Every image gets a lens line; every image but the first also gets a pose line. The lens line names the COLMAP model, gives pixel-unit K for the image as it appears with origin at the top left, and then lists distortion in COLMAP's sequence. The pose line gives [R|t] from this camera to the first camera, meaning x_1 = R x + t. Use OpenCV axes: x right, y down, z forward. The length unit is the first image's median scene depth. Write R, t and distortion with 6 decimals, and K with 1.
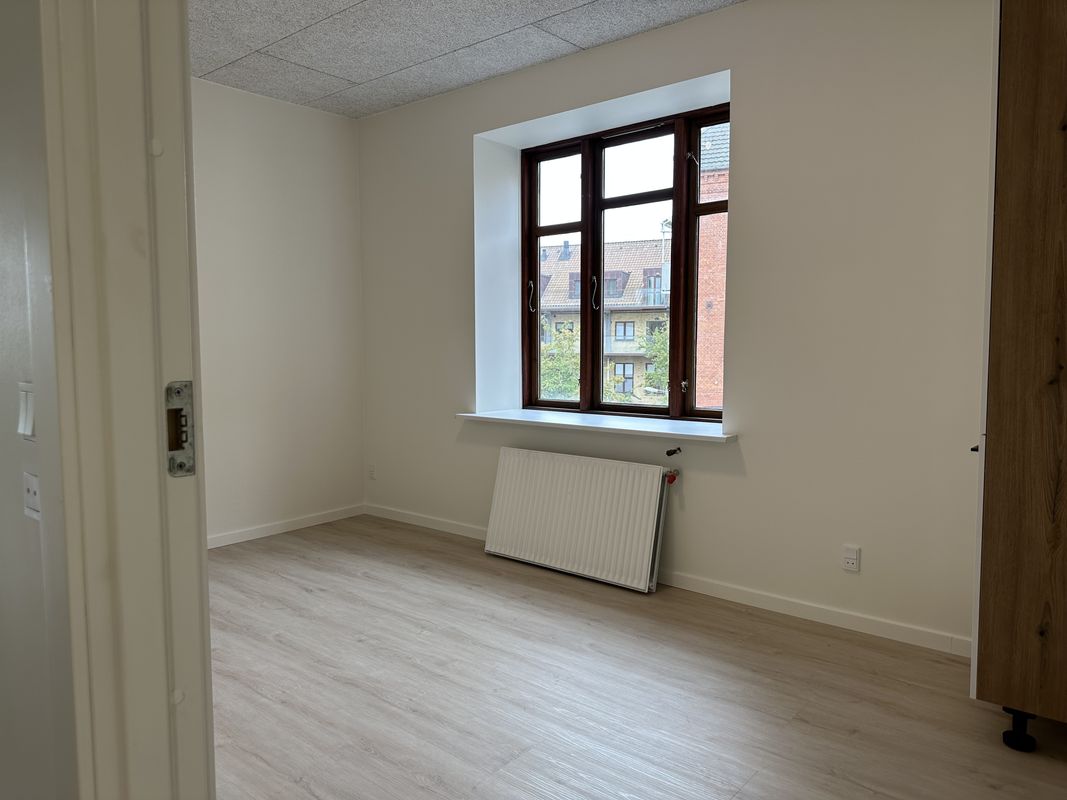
lens RADIAL K [[761.8, 0, 530.9], [0, 761.8, 398.3], [0, 0, 1]] dist [0.056052, -0.052821]
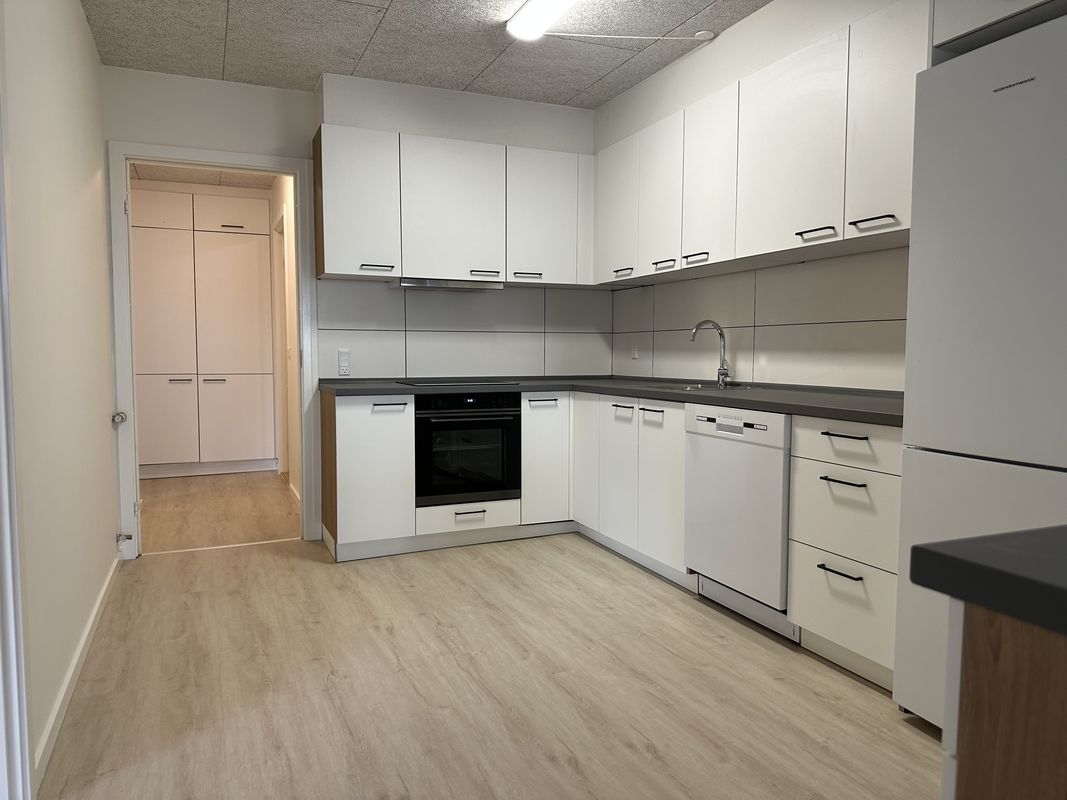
lens RADIAL K [[761.8, 0, 531.3], [0, 761.8, 402.4], [0, 0, 1]] dist [0.056052, -0.052821]
pose [[-0.899241, -0.037600, 0.435834, -0.538156], [0.032076, 0.987950, 0.151413, -0.142059], [-0.436276, 0.150136, -0.887199, 1.907647]]
